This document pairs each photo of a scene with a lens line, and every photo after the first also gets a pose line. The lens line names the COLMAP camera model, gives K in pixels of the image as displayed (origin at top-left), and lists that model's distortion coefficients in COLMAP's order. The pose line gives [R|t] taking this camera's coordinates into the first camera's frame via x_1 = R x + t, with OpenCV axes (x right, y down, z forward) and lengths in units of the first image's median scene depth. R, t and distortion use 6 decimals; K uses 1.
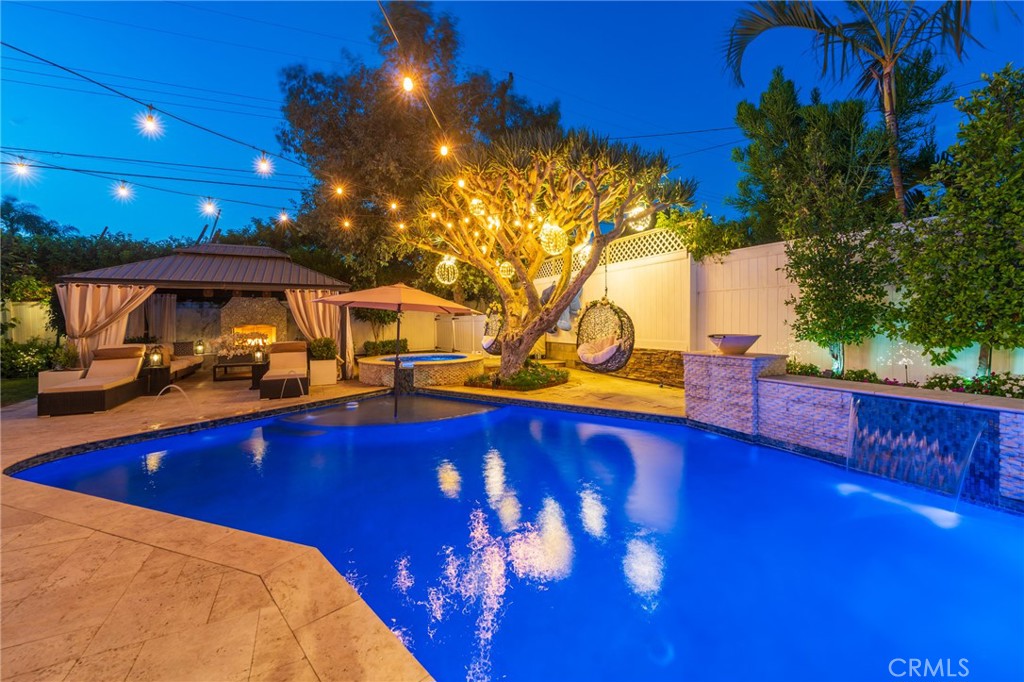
lens RADIAL K [[438.6, 0, 515.4], [0, 438.6, 322.5], [0, 0, 1]] dist [-0.000983, -0.000320]
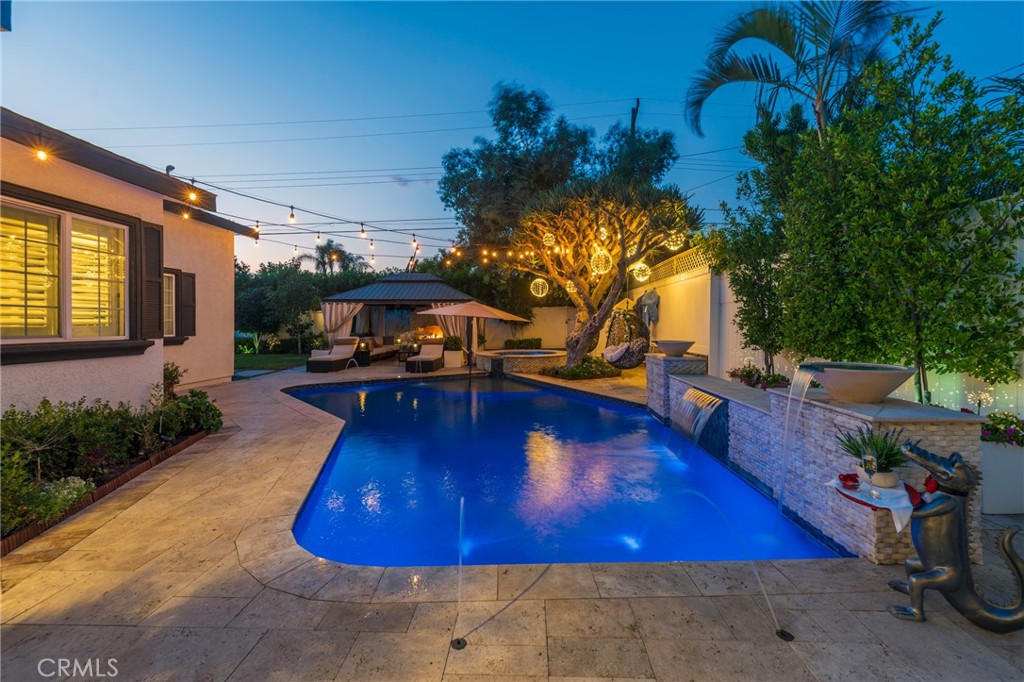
lens RADIAL K [[421.0, 0, 512.3], [0, 421.0, 330.6], [0, 0, 1]] dist [0.001533, 0.000084]
pose [[0.893500, 0.019130, -0.448655, 0.382635], [-0.011088, 0.999727, 0.020544, -0.013911], [0.448925, -0.013381, 0.893469, -0.181809]]
